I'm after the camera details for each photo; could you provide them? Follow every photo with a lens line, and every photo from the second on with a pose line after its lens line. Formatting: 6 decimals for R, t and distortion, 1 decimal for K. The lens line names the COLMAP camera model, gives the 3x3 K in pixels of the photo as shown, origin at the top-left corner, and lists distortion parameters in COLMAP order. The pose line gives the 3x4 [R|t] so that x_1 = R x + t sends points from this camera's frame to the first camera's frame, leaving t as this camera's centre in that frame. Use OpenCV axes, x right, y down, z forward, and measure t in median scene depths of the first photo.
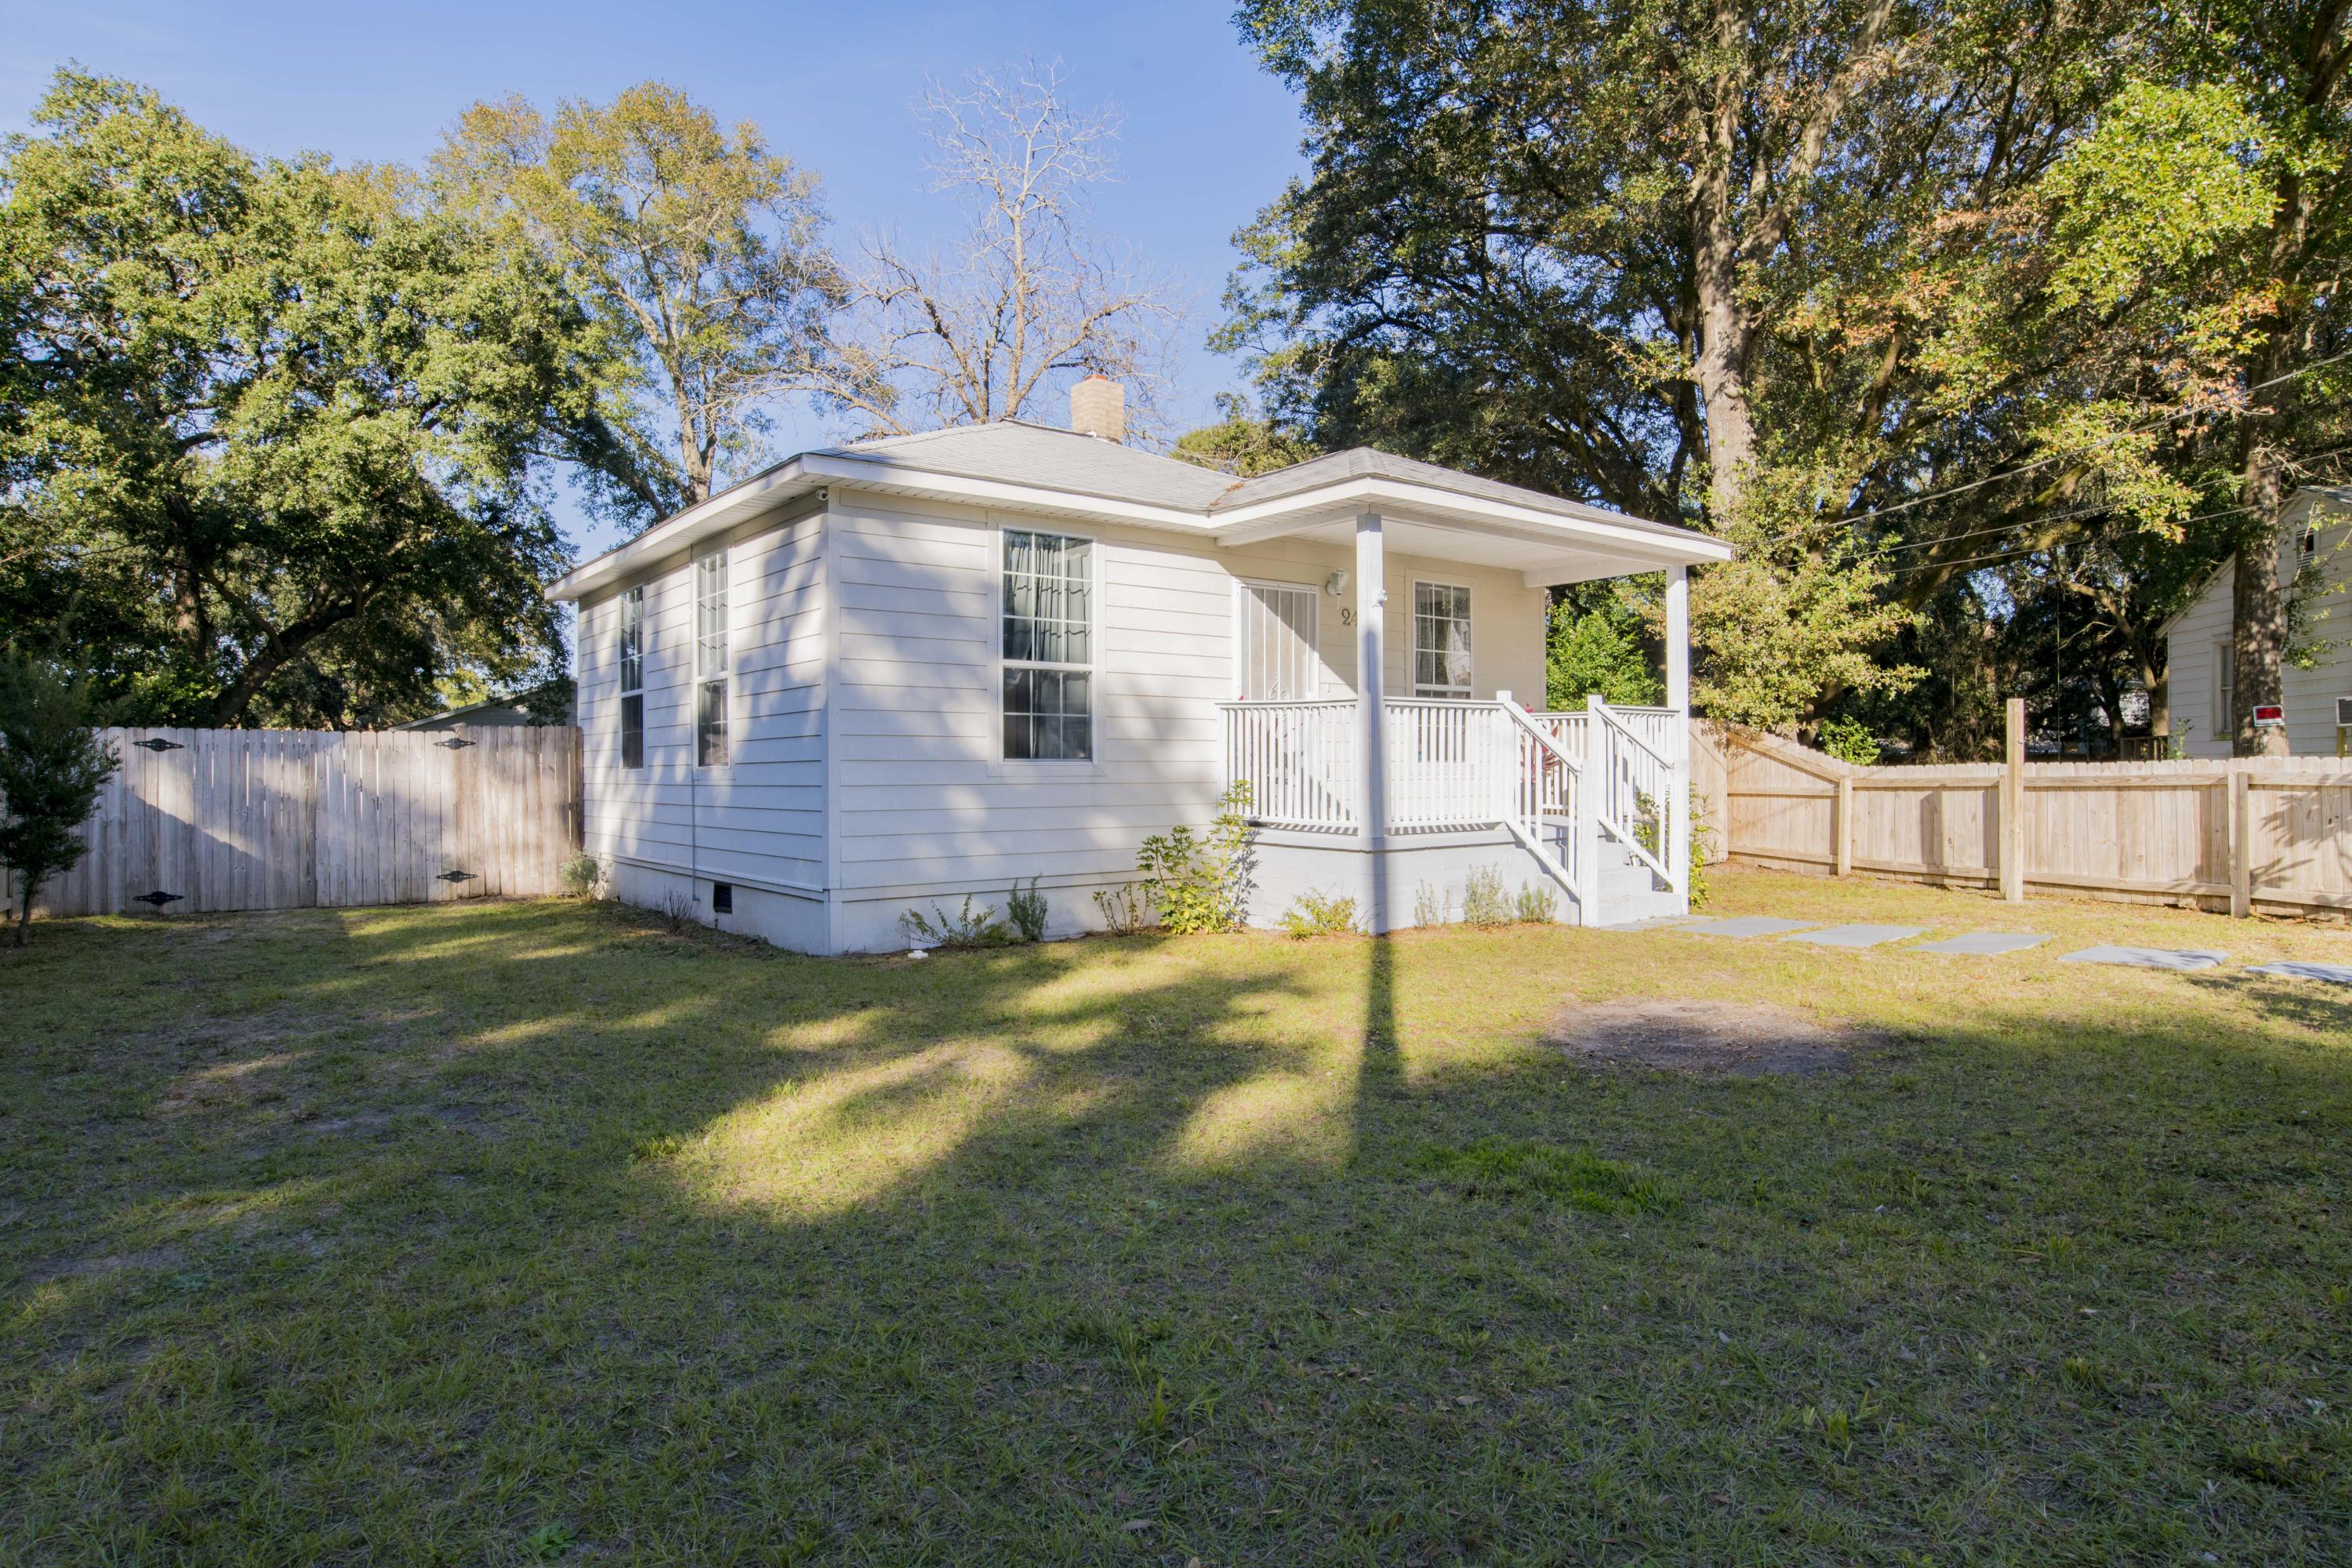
lens RADIAL K [[1290.4, 0, 1176.0], [0, 1290.4, 784.0], [0, 0, 1]] dist [-0.075263, 0.040963]
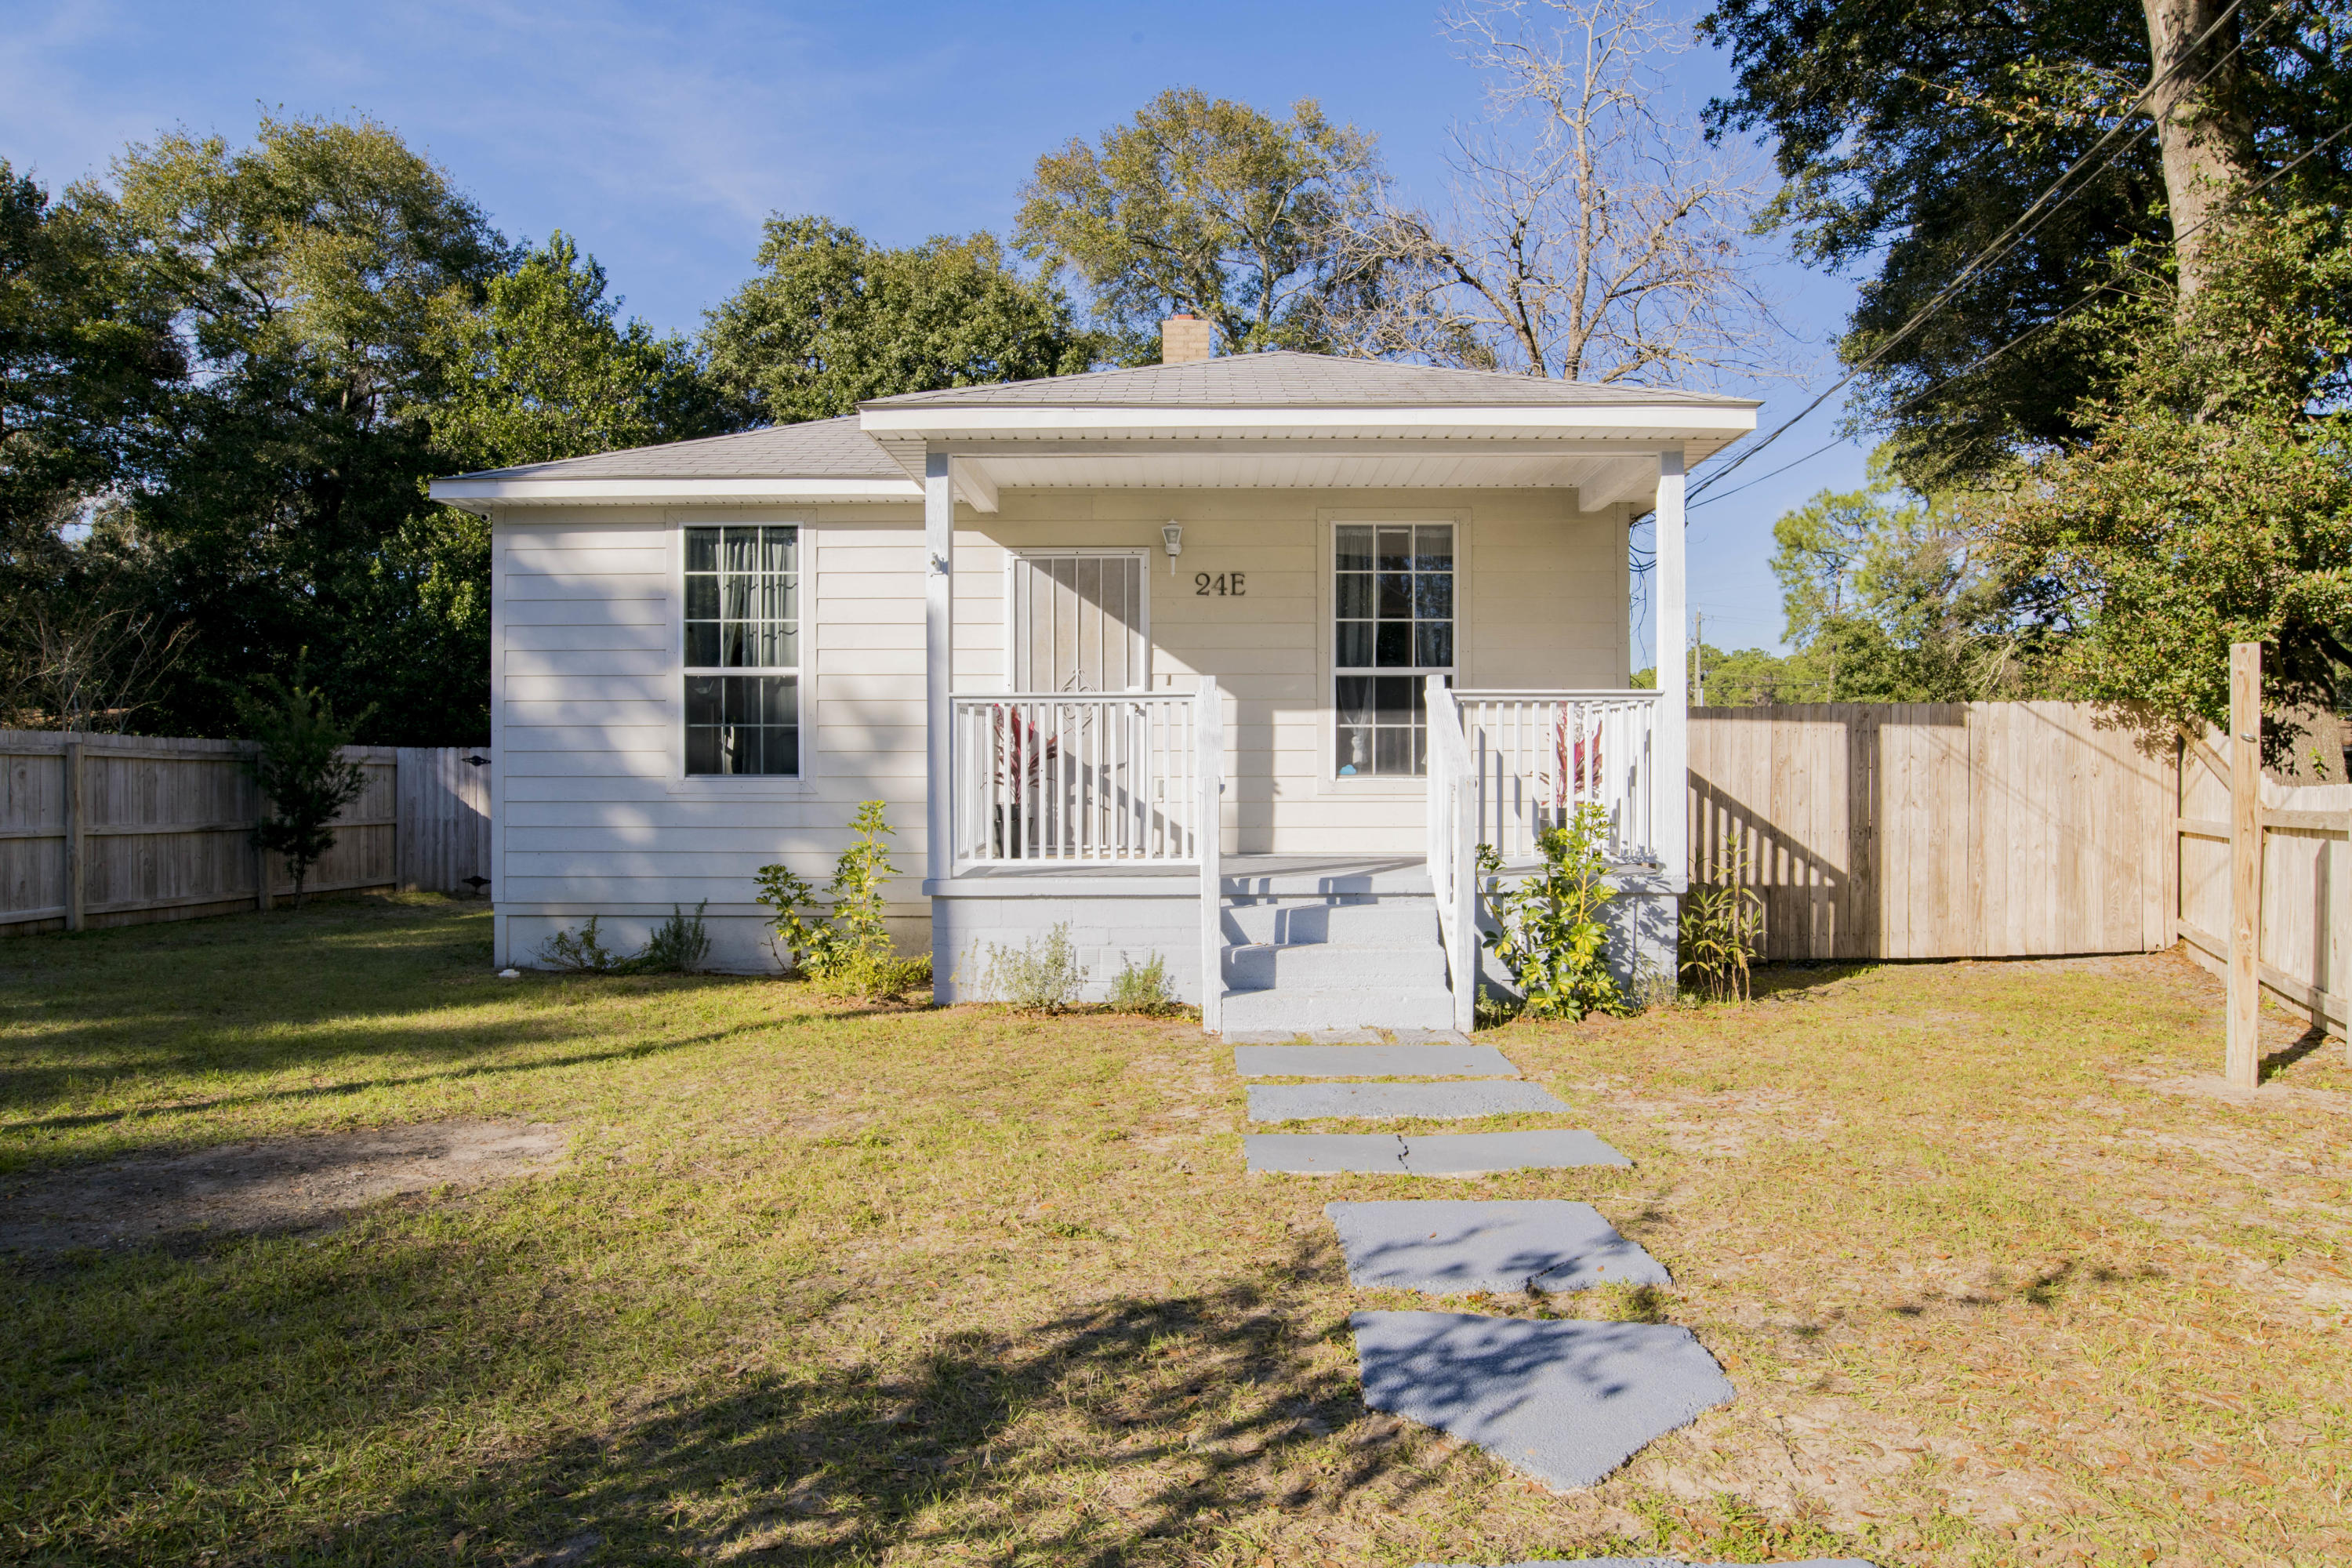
lens RADIAL K [[1402.5, 0, 1178.6], [0, 1402.5, 806.2], [0, 0, 1]] dist [-0.033808, -0.000147]
pose [[0.773670, 0.017514, -0.633347, 0.747412], [-0.015666, 0.999841, 0.008512, -0.010438], [0.633395, 0.003336, 0.773821, 0.425309]]
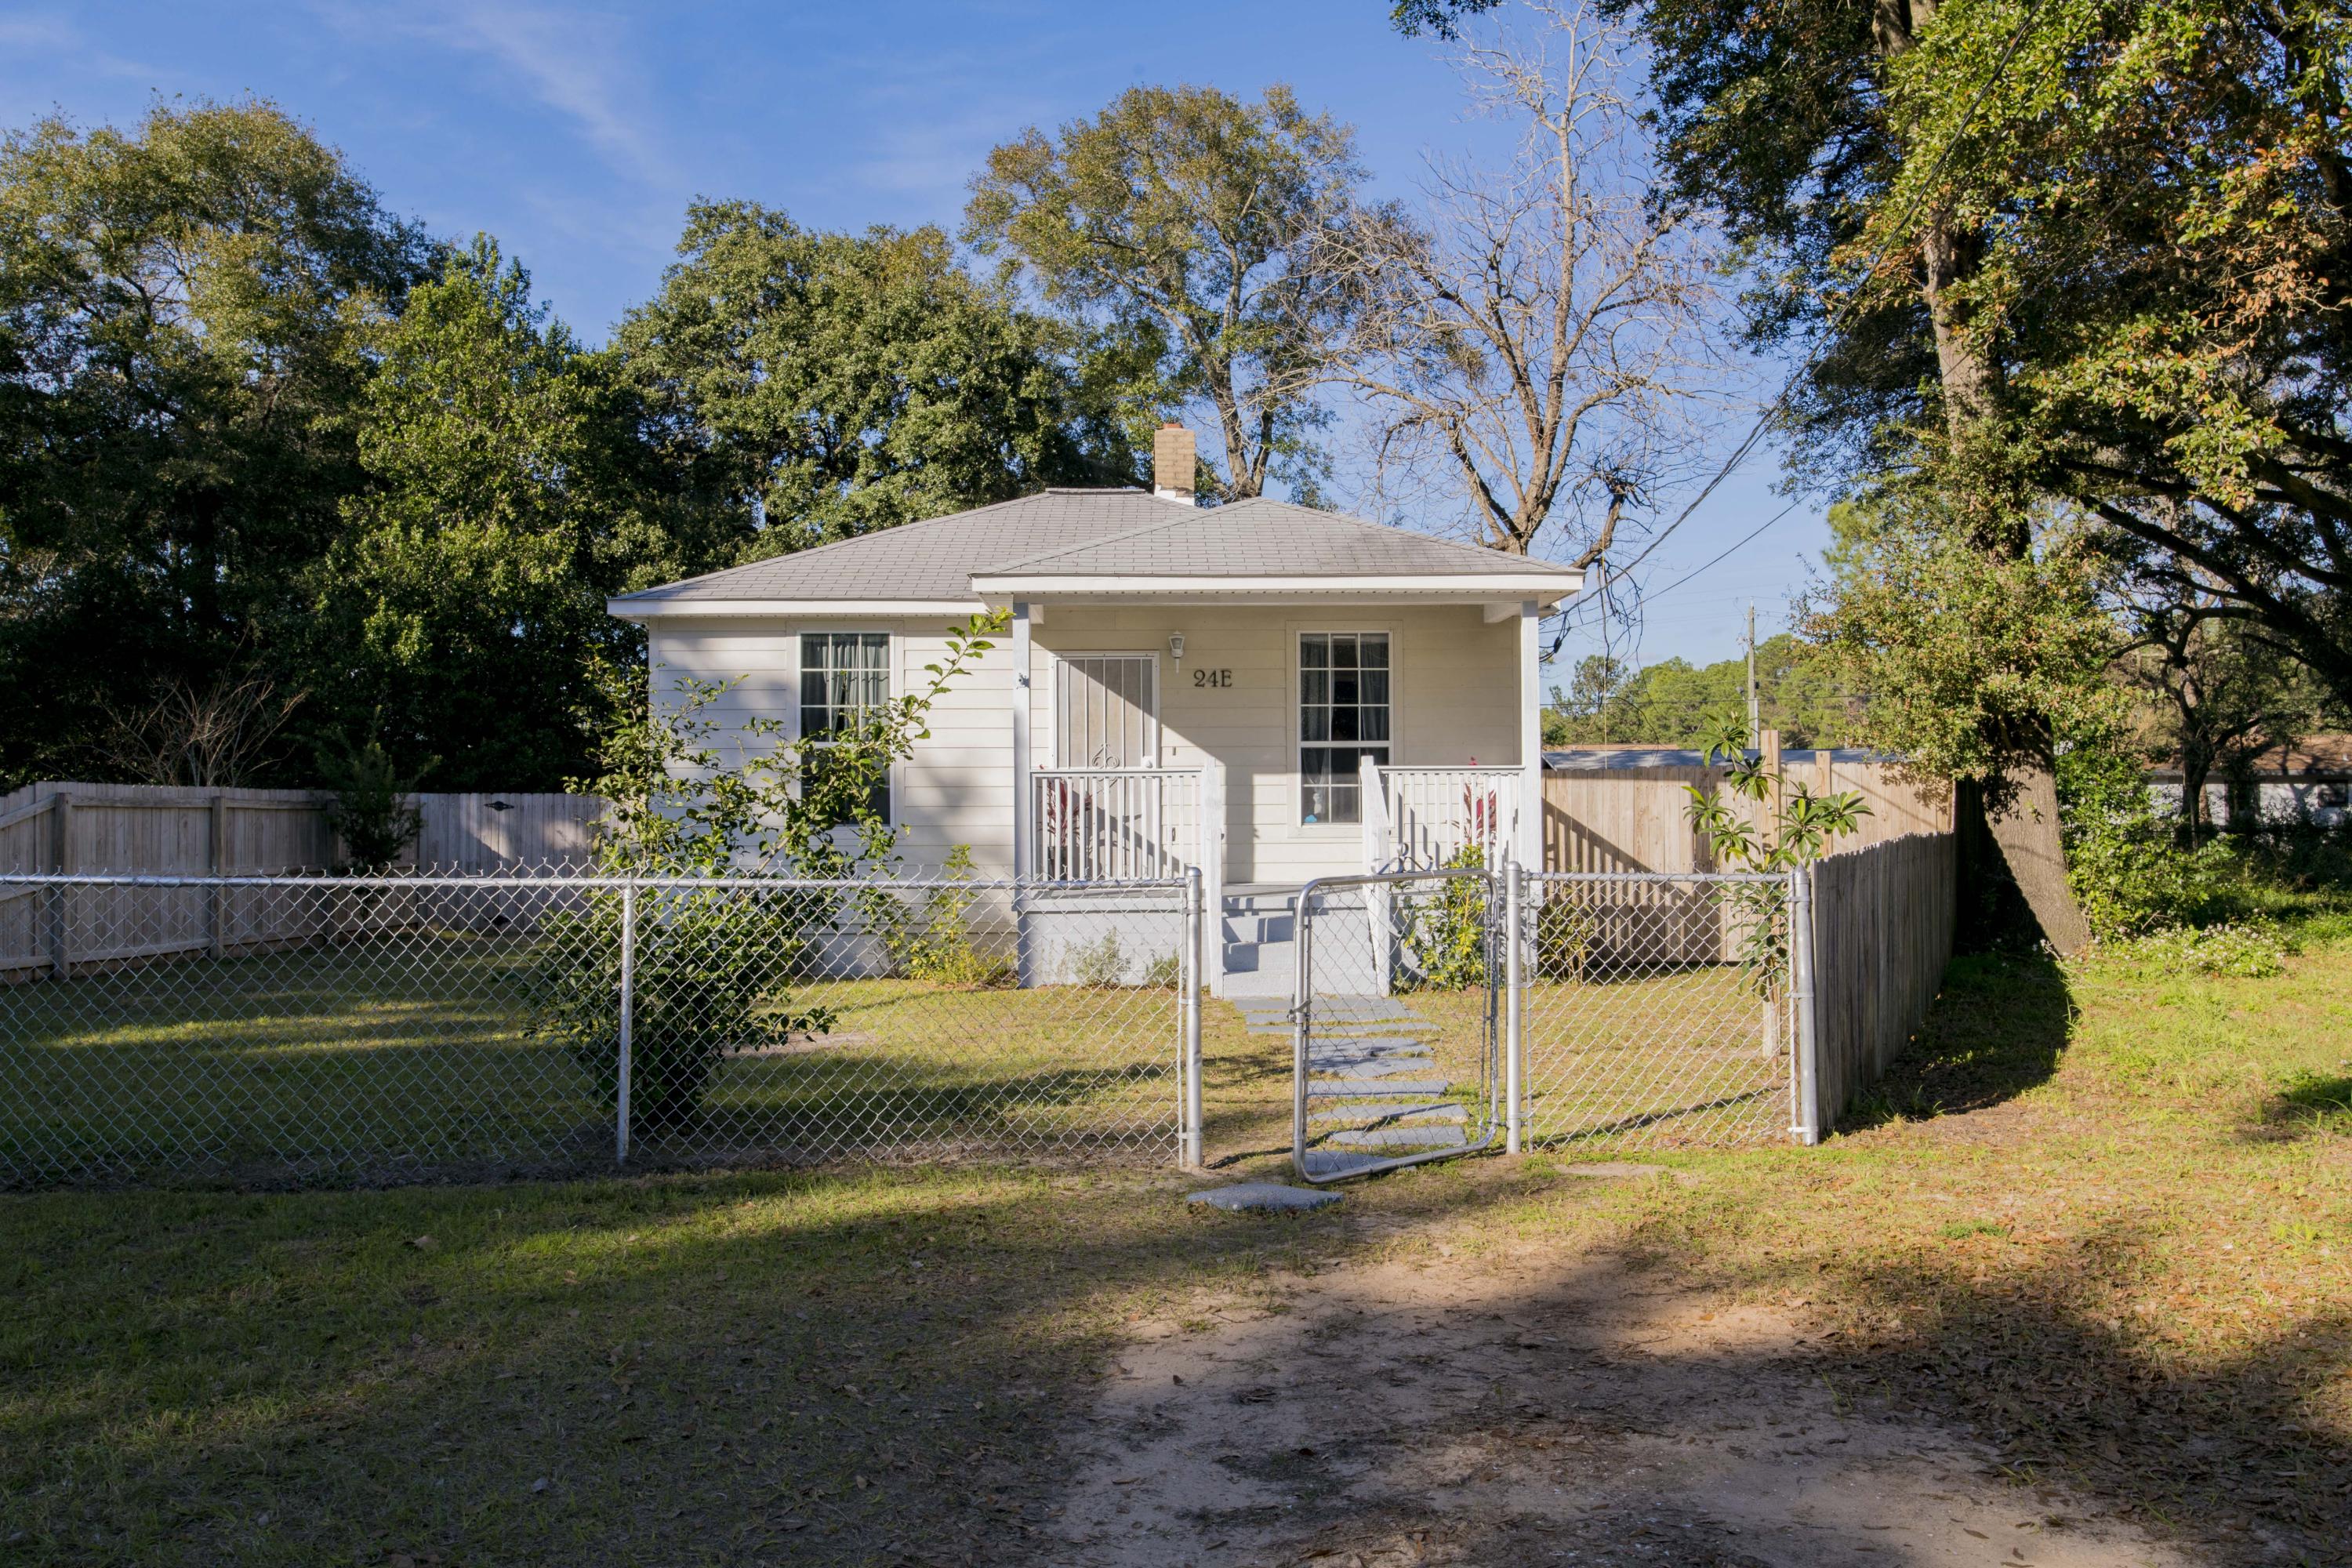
lens RADIAL K [[1857.8, 0, 1176.0], [0, 1857.8, 784.0], [0, 0, 1]] dist [0.000783, 0.000990]
pose [[0.793923, -0.005086, -0.607997, 1.150841], [-0.010906, 0.999685, -0.022604, -0.021406], [0.607920, 0.024577, 0.793618, -0.162088]]
